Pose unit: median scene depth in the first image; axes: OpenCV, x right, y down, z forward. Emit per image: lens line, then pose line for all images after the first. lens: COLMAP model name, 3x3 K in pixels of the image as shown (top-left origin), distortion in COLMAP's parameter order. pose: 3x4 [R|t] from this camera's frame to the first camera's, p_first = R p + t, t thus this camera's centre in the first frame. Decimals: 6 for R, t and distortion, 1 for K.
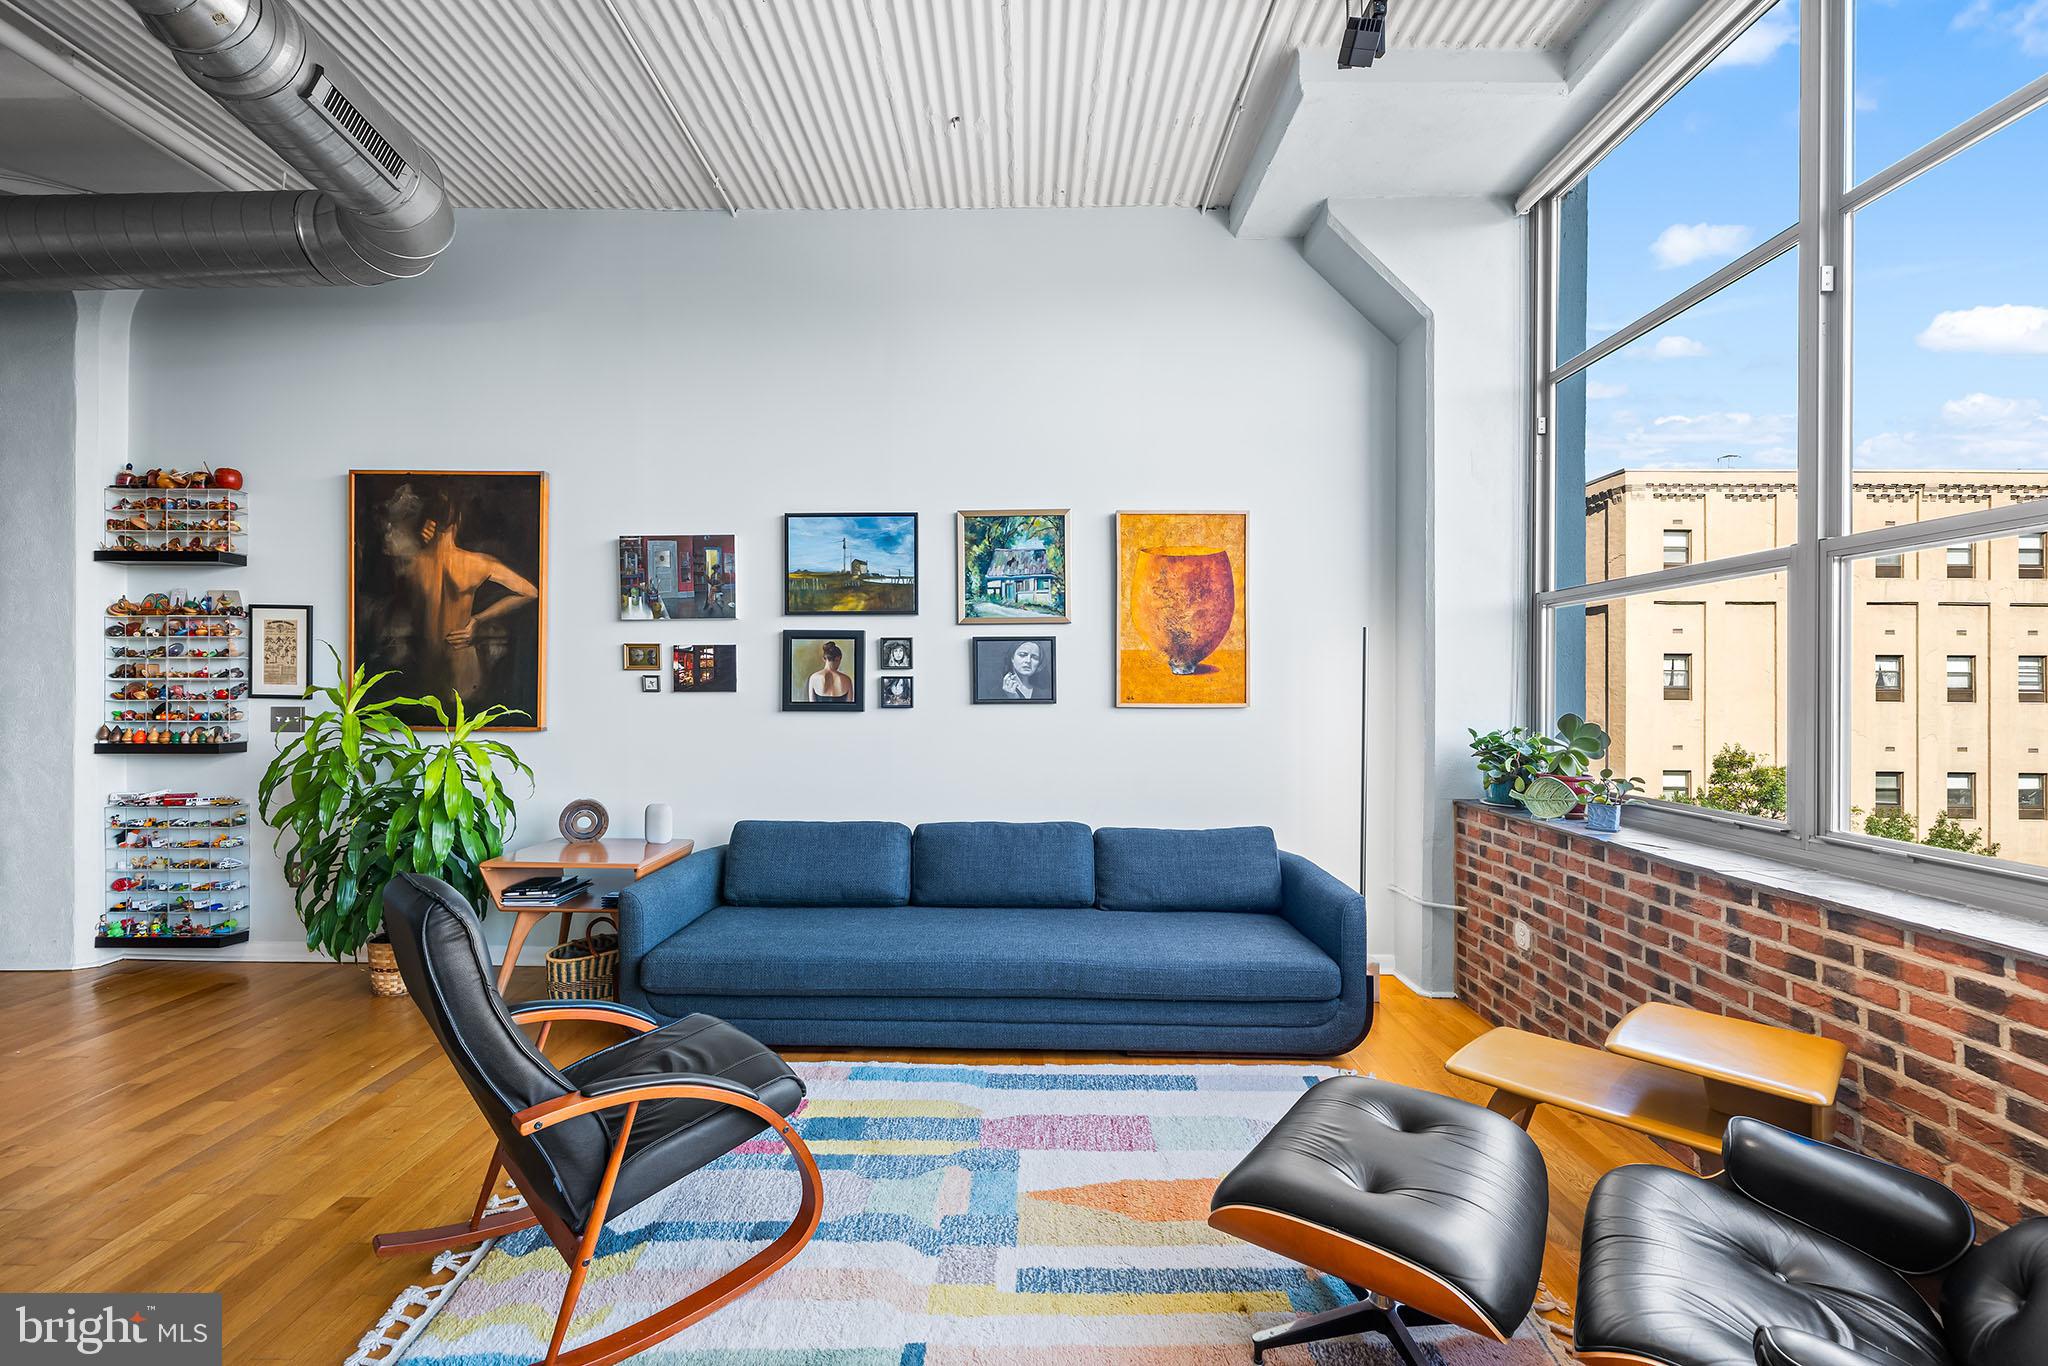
lens RADIAL K [[892.4, 0, 1017.7], [0, 892.4, 685.3], [0, 0, 1]] dist [0.003784, 0.000117]
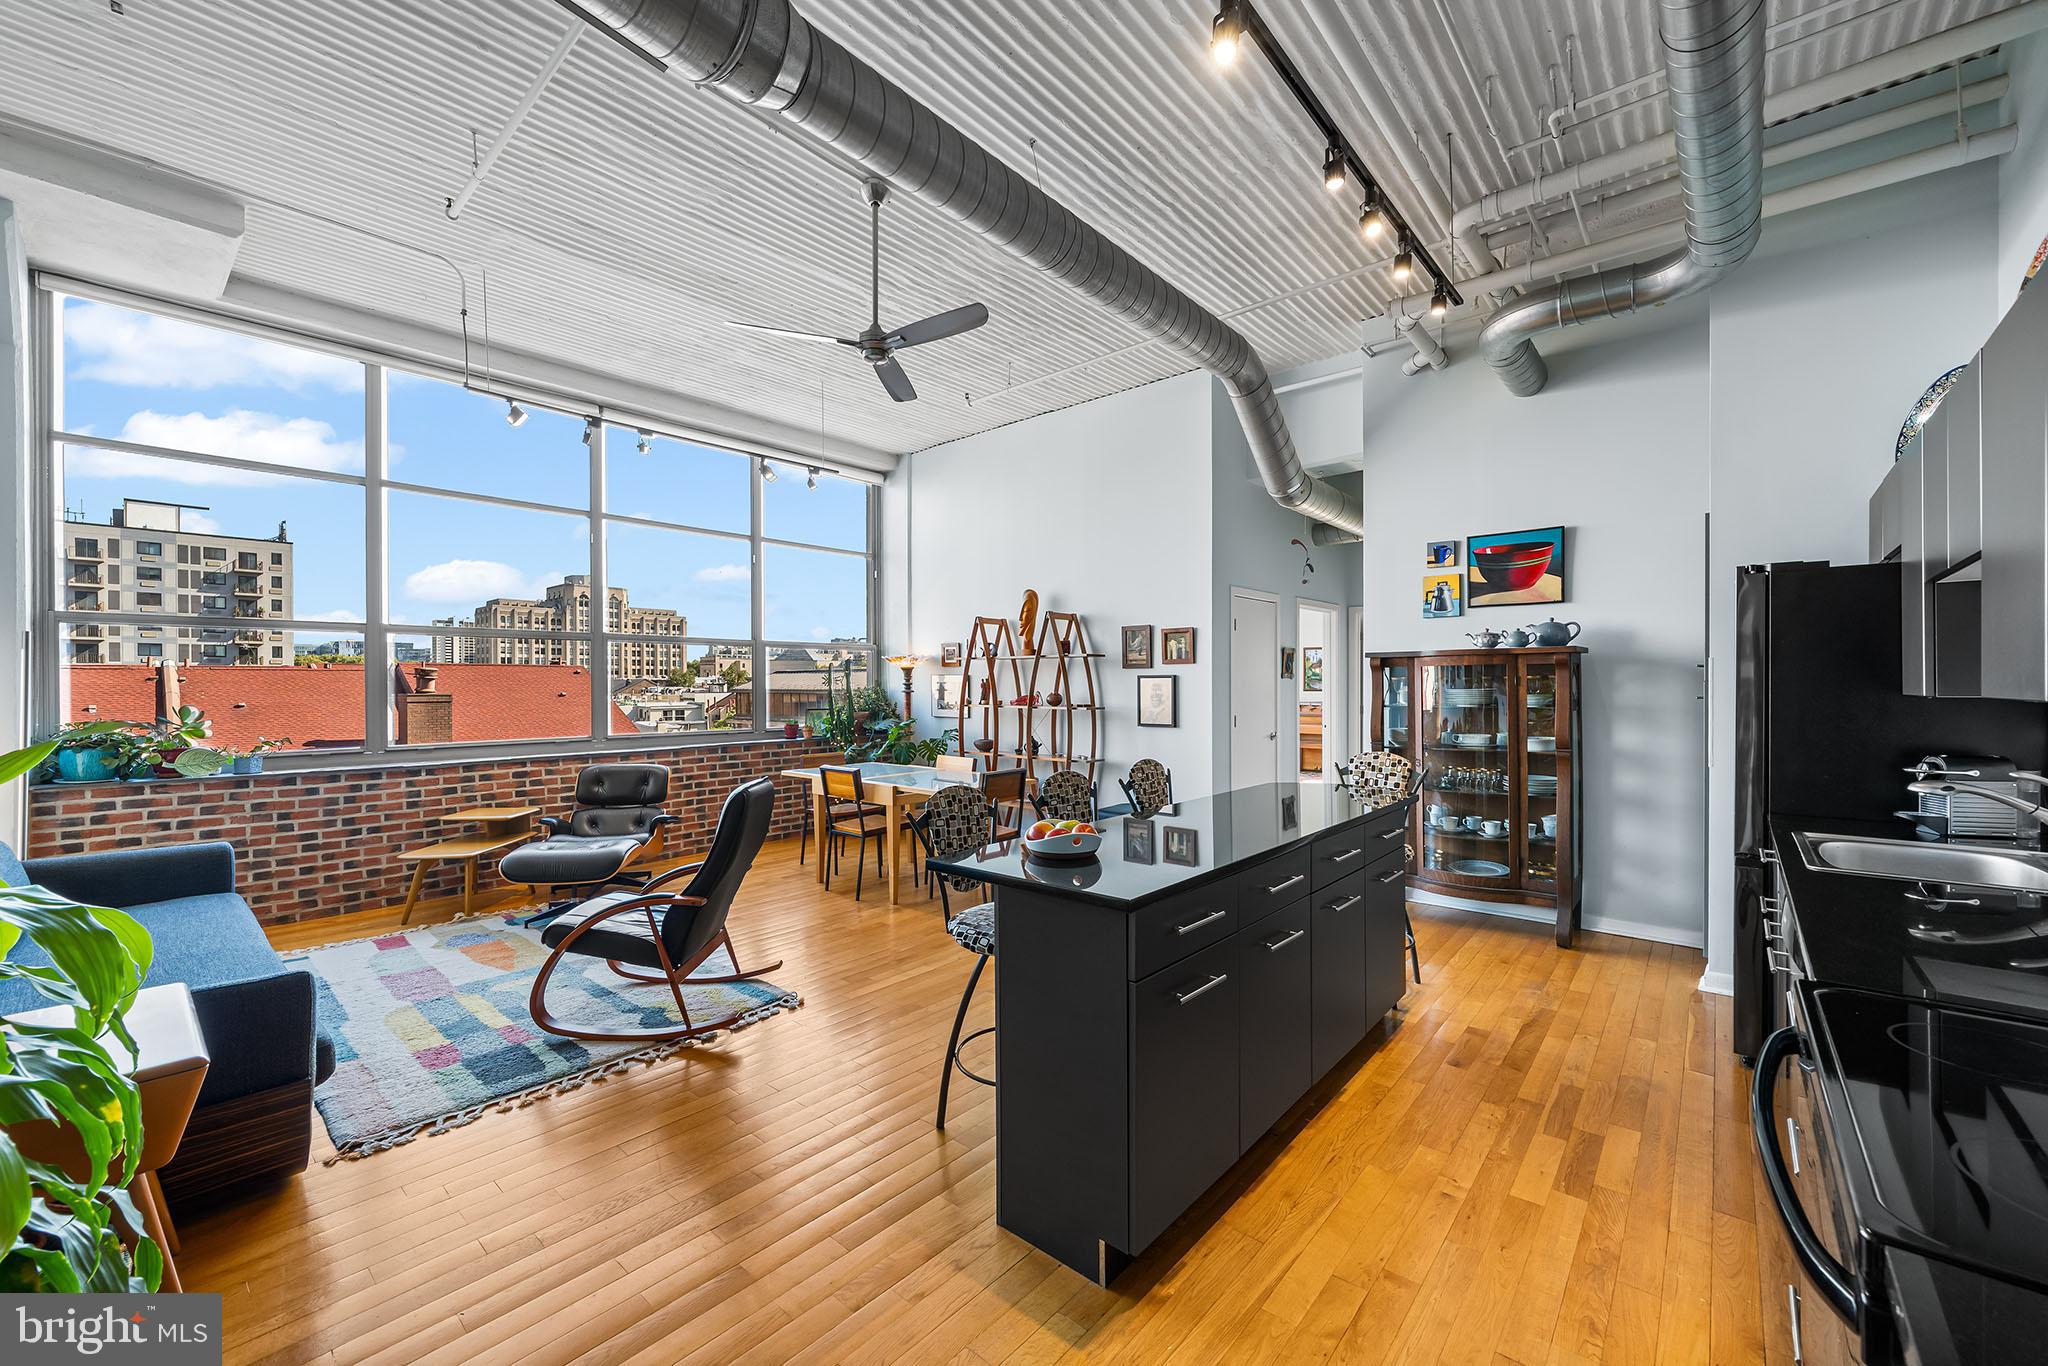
lens RADIAL K [[806.3, 0, 1019.3], [0, 806.3, 686.2], [0, 0, 1]] dist [-0.000350, -0.000578]
pose [[-0.750237, -0.003286, 0.661161, -1.021246], [-0.000995, 0.999992, 0.003841, -0.005021], [-0.661169, 0.002223, -0.750234, 0.860494]]
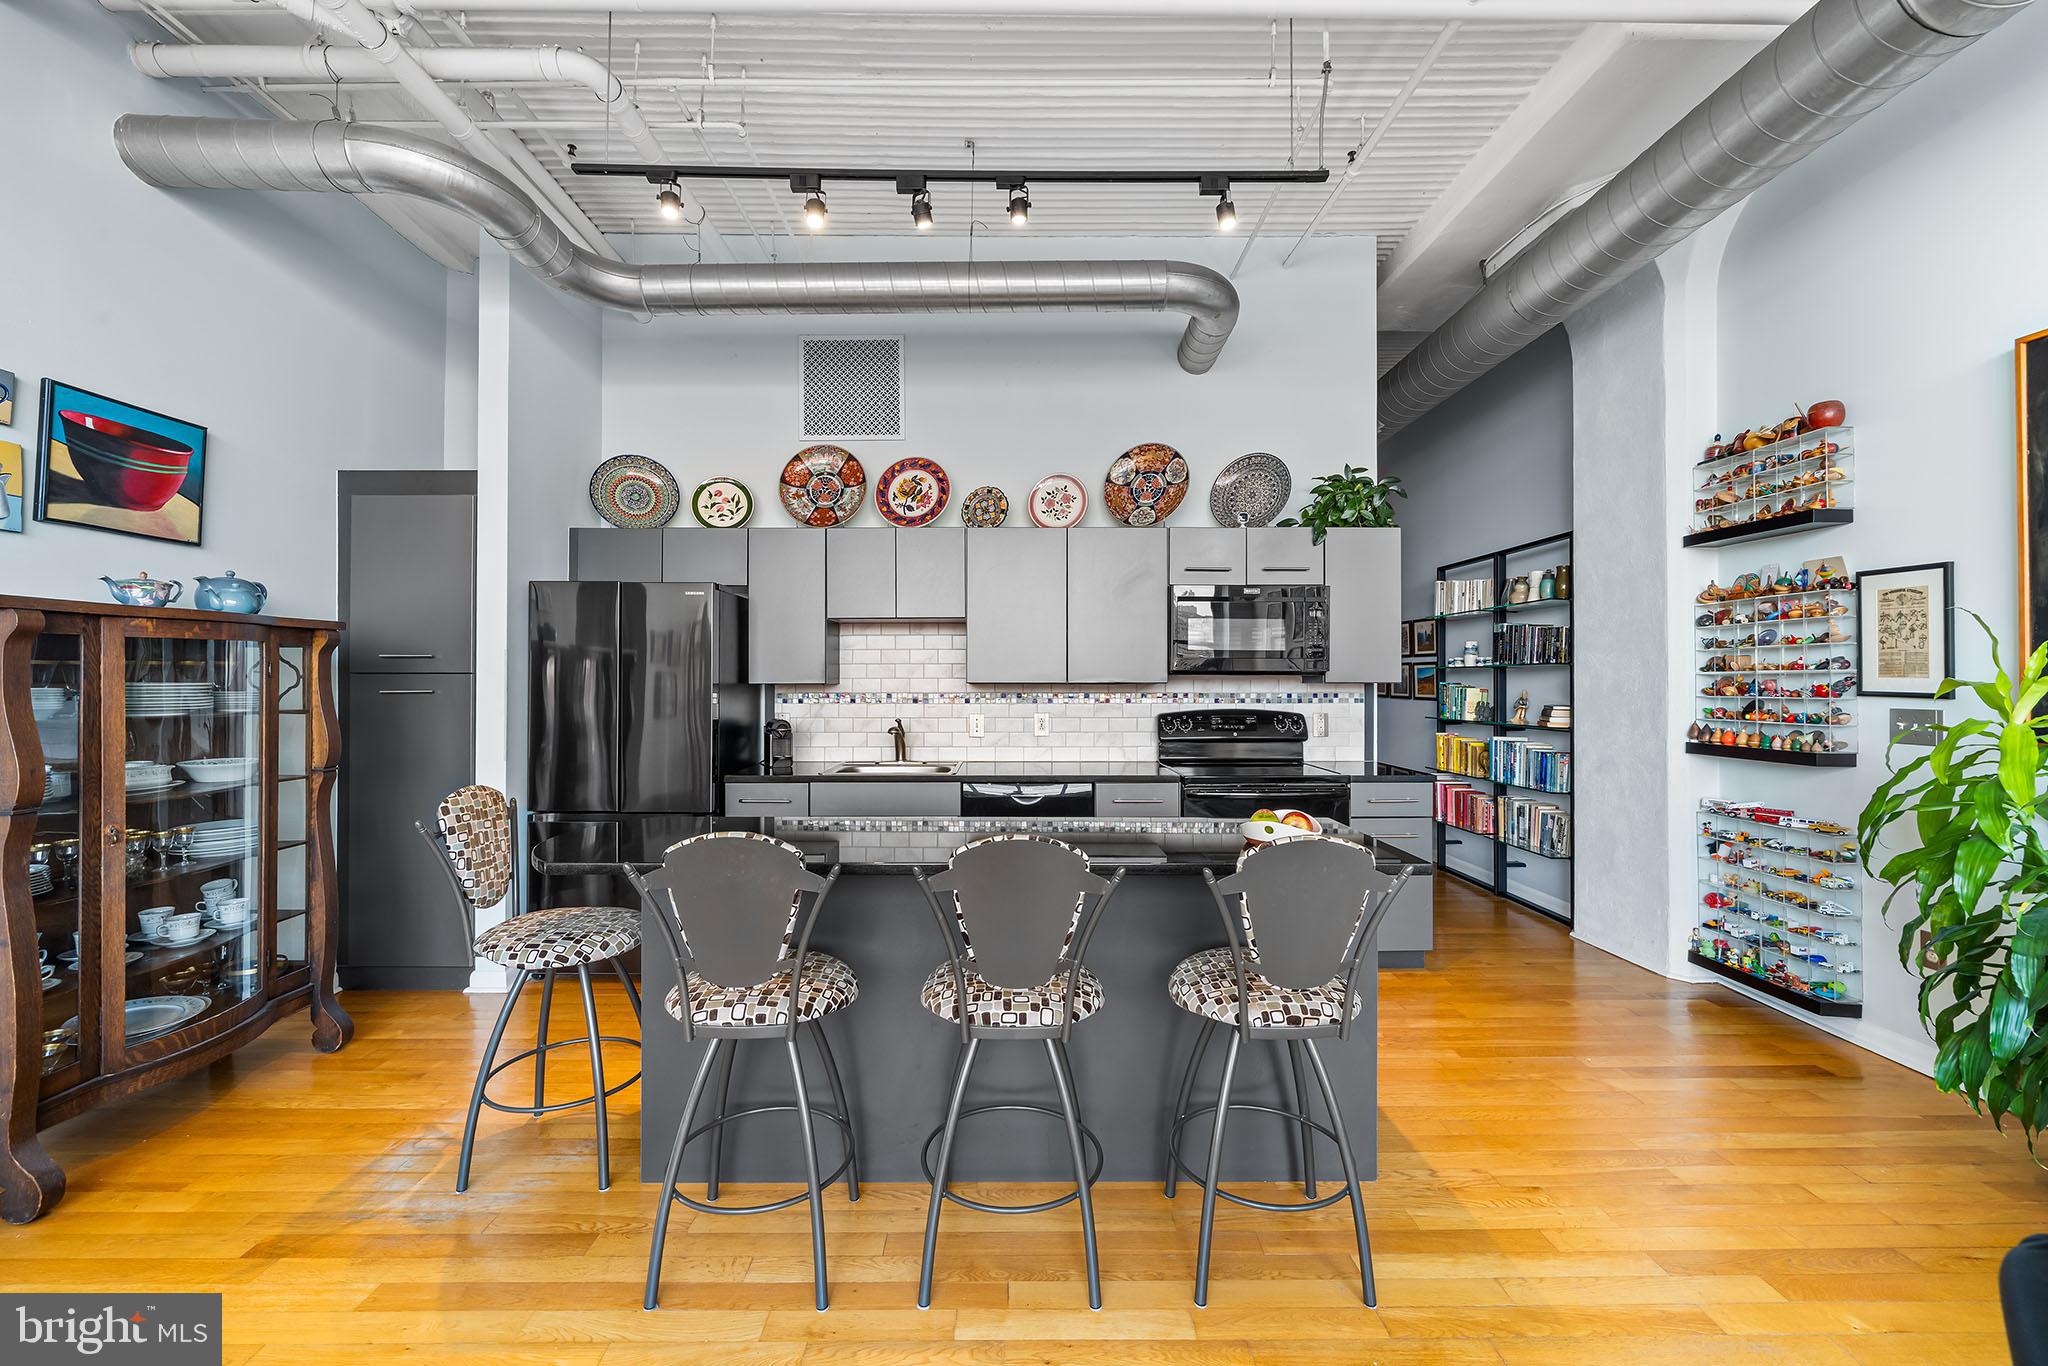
lens RADIAL K [[806.3, 0, 1030.8], [0, 806.3, 673.9], [0, 0, 1]] dist [-0.000350, -0.000578]
pose [[0.013127, -0.011914, -0.999843, -0.193009], [-0.000227, 0.999929, -0.011918, 0.003867], [0.999914, 0.000383, 0.013123, 0.300184]]
